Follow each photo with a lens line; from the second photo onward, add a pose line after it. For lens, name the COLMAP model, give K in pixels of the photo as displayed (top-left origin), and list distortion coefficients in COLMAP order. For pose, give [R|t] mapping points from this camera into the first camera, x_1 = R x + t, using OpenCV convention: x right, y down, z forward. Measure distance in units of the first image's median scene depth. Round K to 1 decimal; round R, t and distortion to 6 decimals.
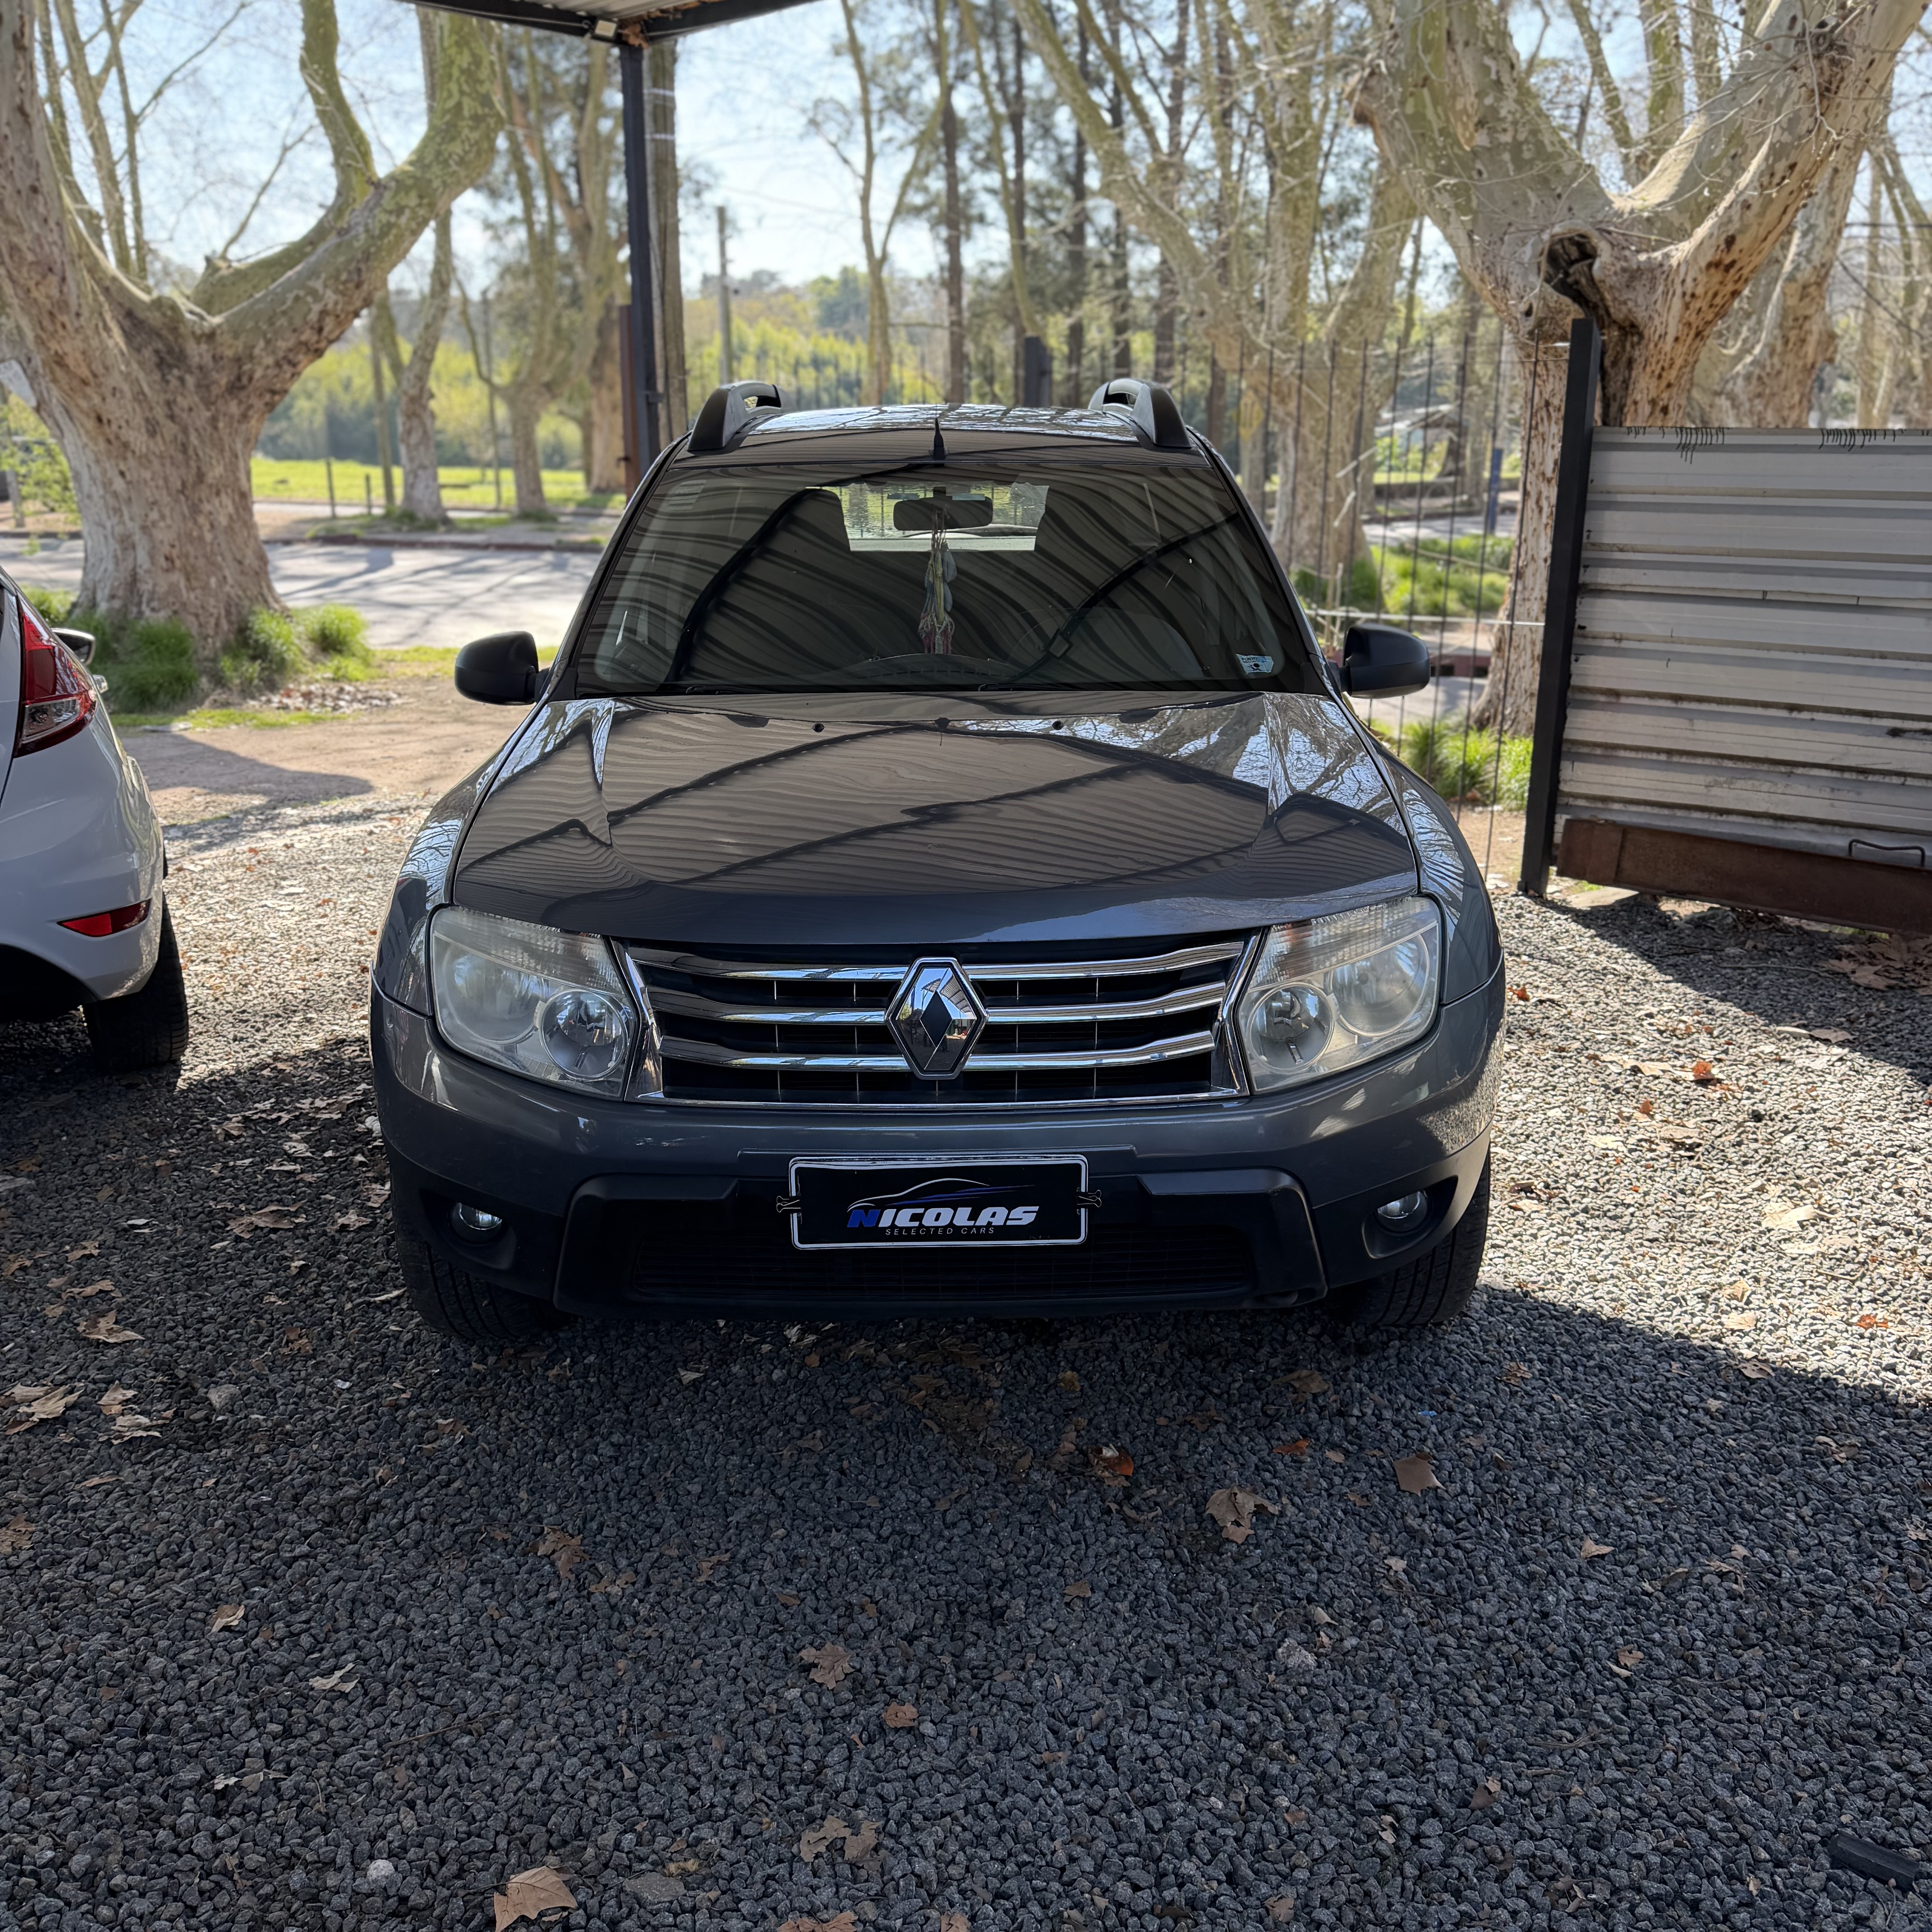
lens RADIAL K [[1795.2, 0, 970.2], [0, 1795.2, 970.1], [0, 0, 1]] dist [0.073081, -0.130942]
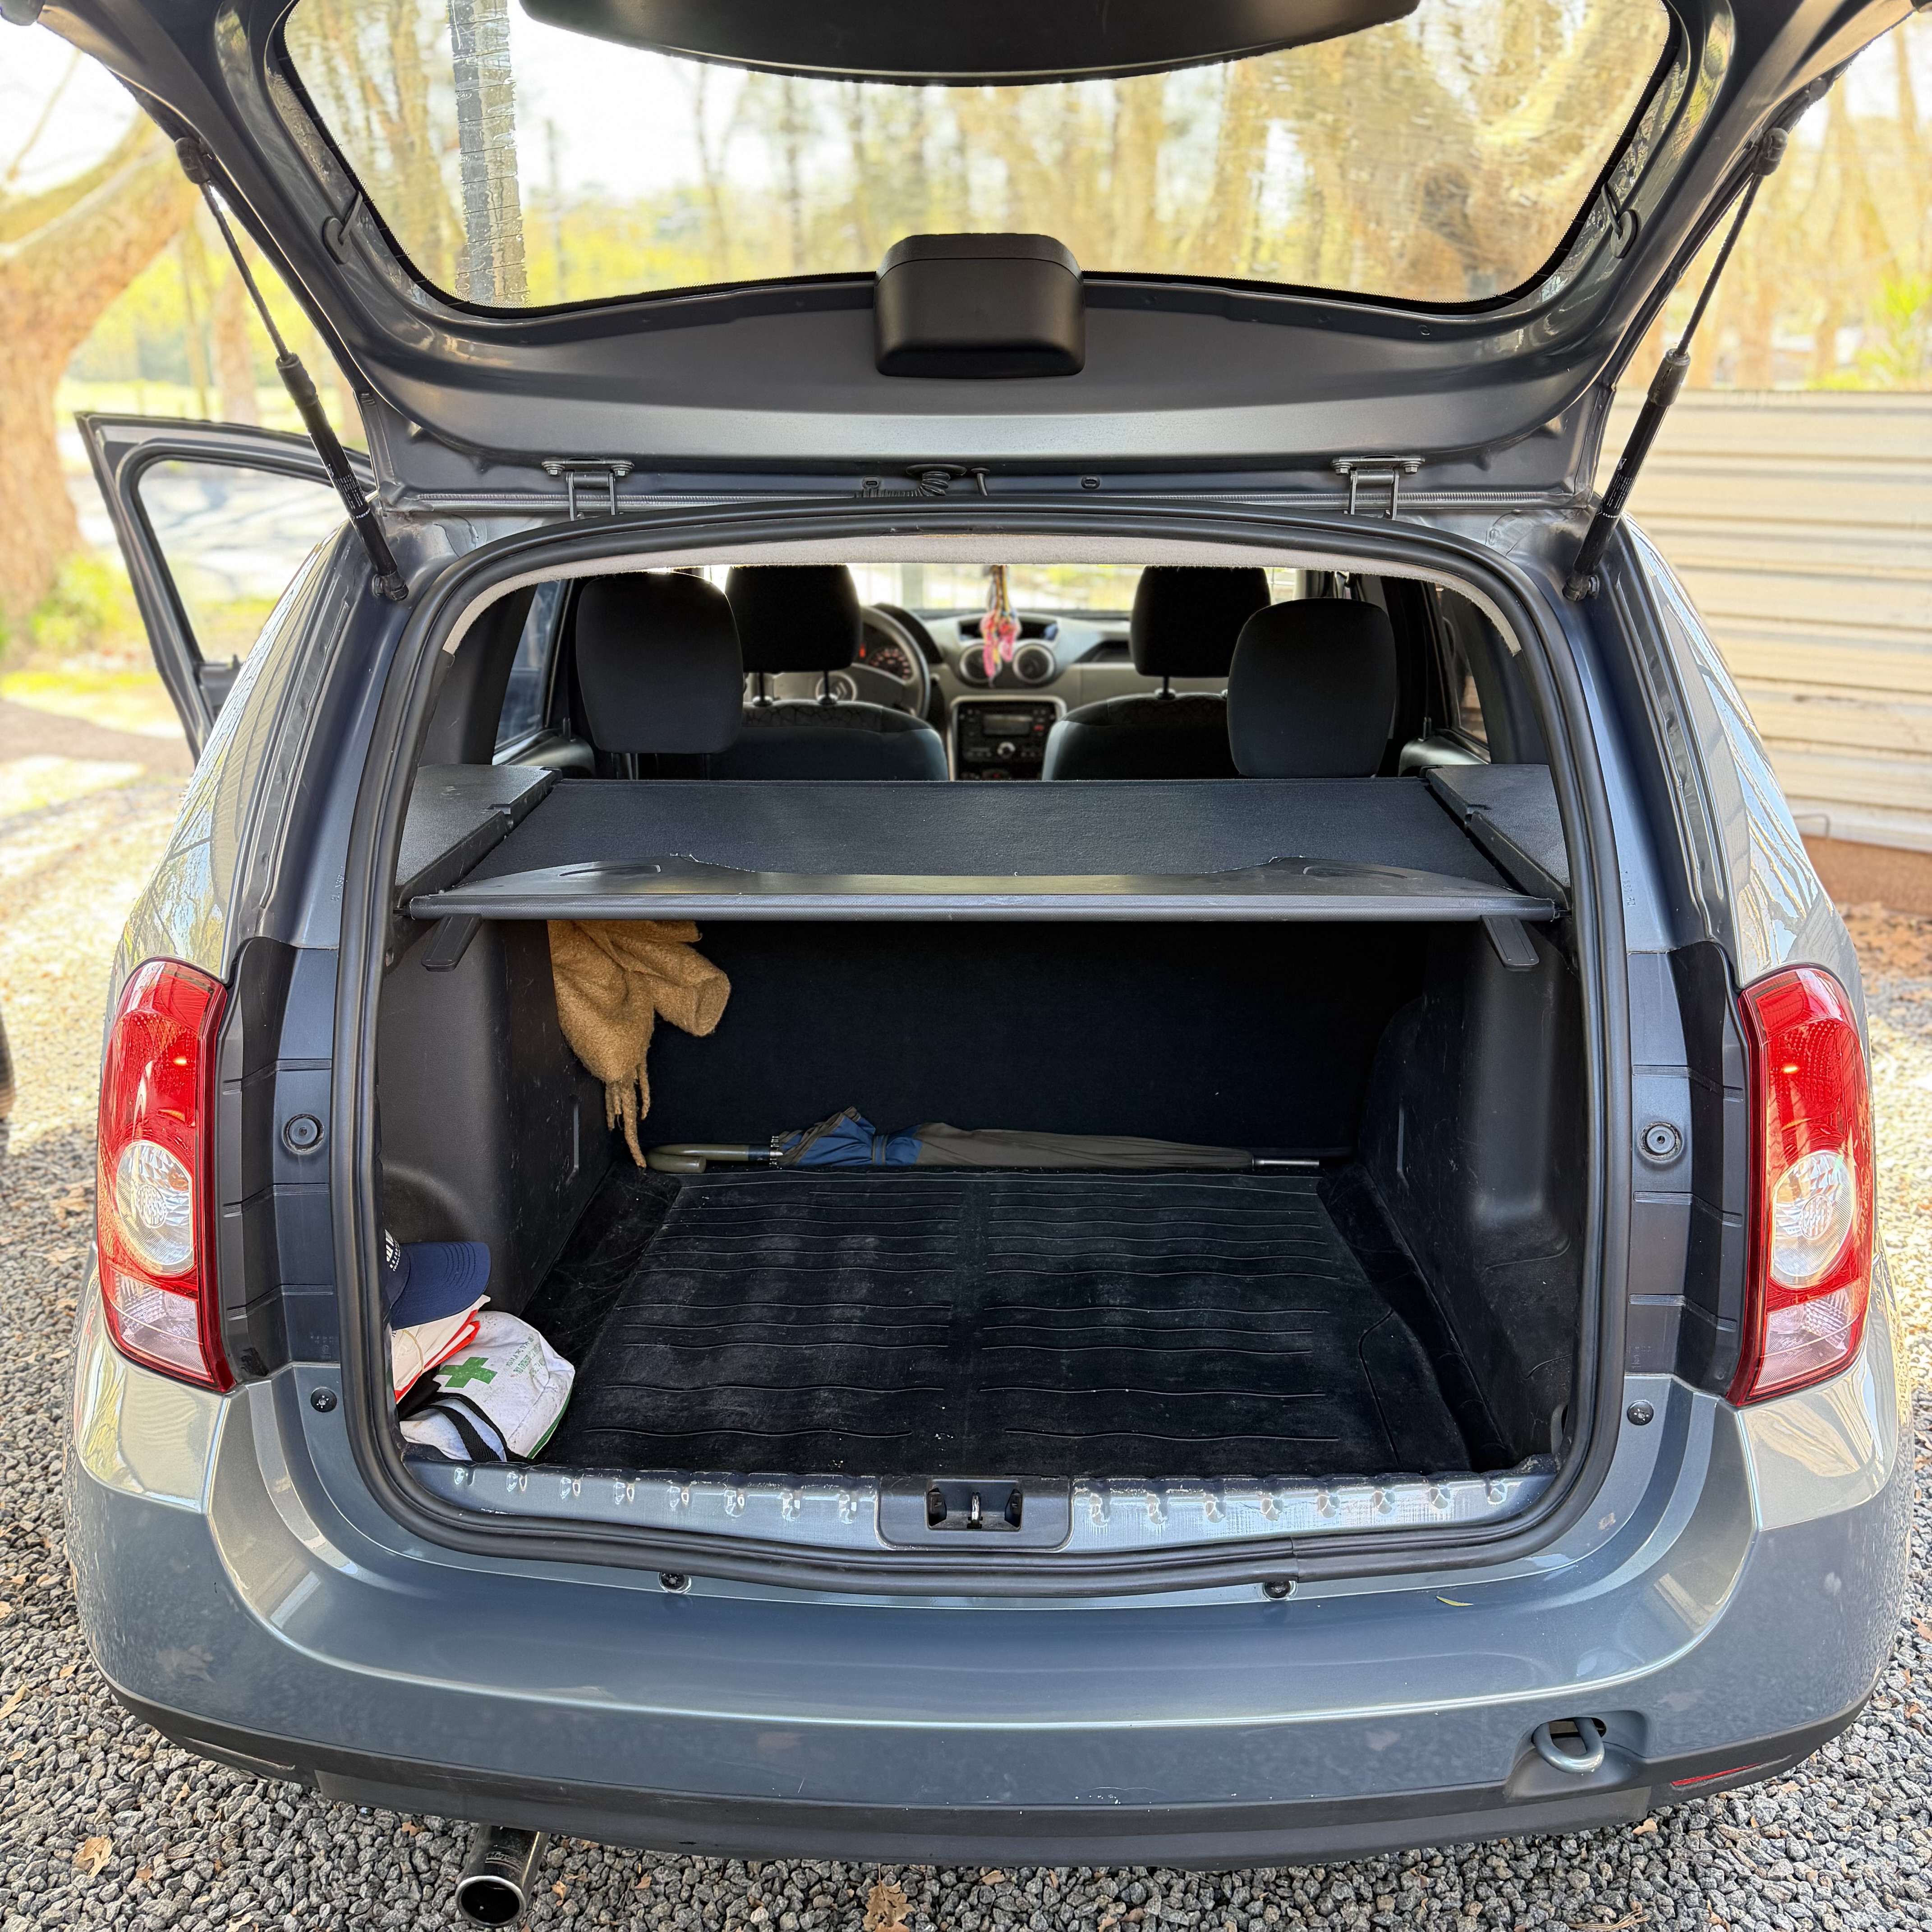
lens RADIAL K [[1815.9, 0, 966.0], [0, 1815.9, 966.0], [0, 0, 1]] dist [0.002810, -0.011560]
pose [[0.996719, -0.030710, 0.074881, -0.040049], [0.027730, 0.998794, 0.040524, -0.082995], [-0.076035, -0.038314, 0.996369, 0.101870]]
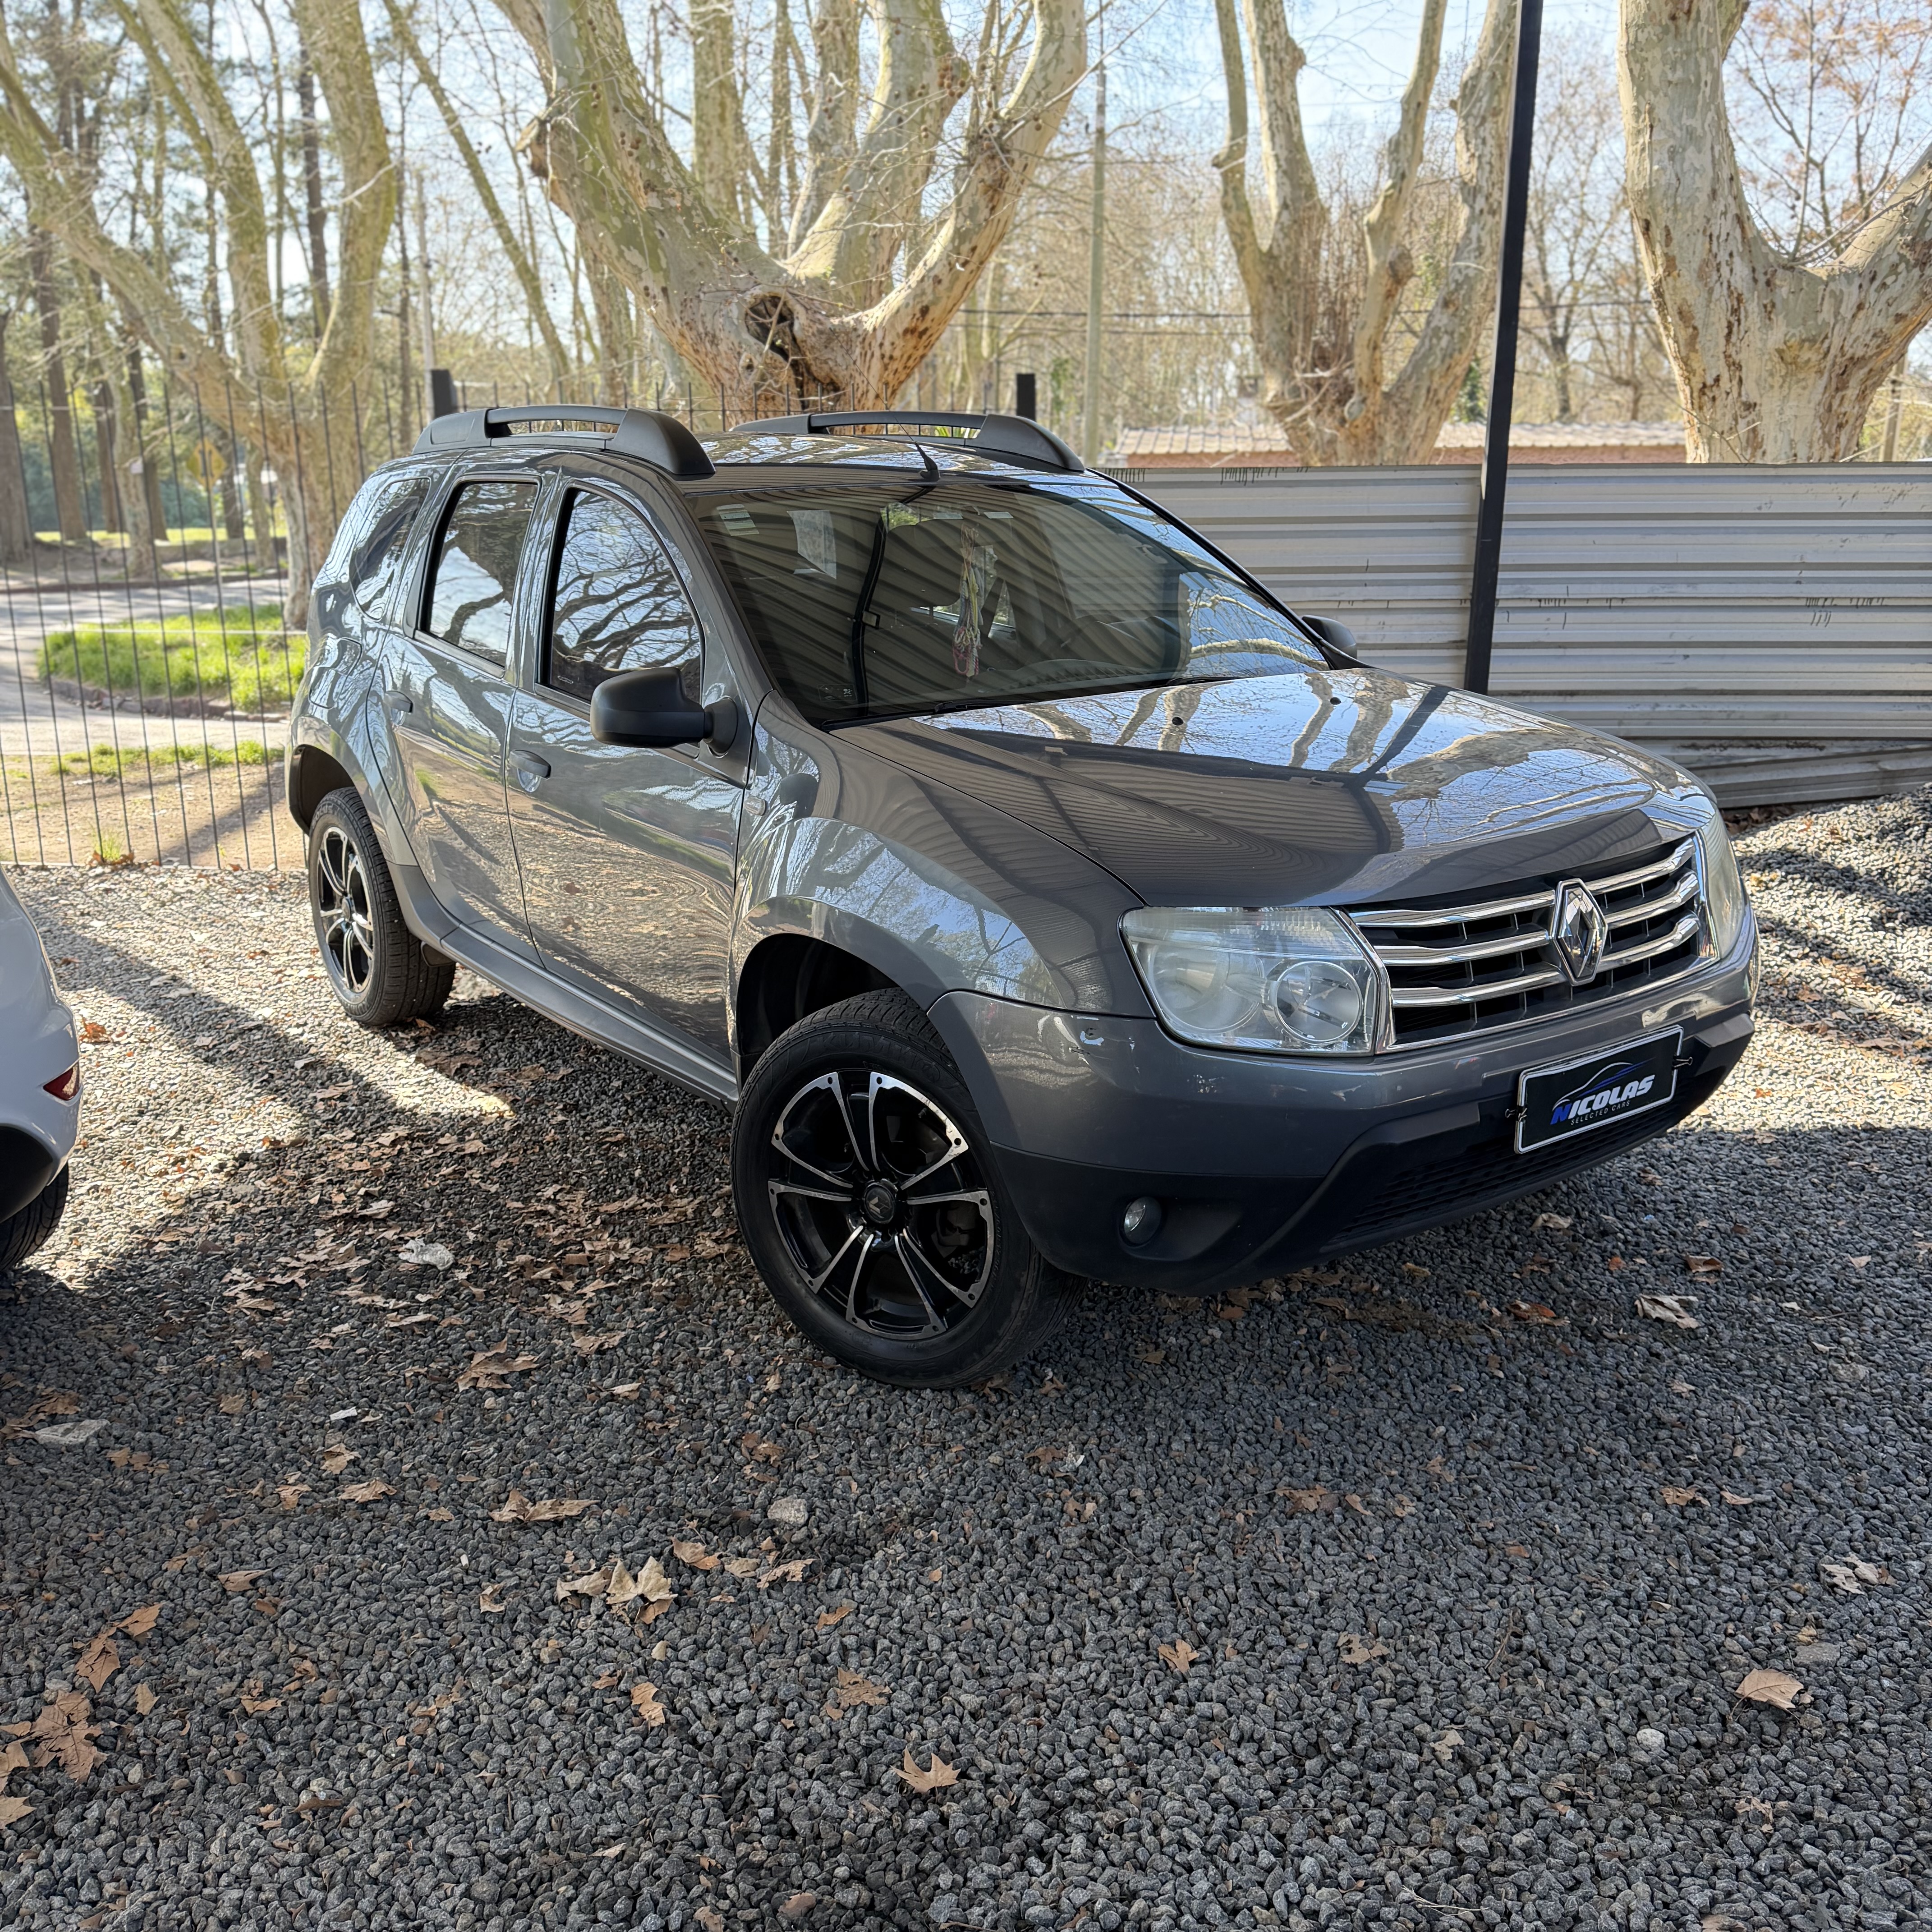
lens RADIAL K [[1795.2, 0, 970.2], [0, 1795.2, 970.1], [0, 0, 1]] dist [0.073081, -0.130942]
pose [[0.815764, -0.152428, 0.557938, -0.872176], [0.168519, 0.985434, 0.022826, -0.037205], [-0.553290, 0.075402, 0.829569, 0.211440]]
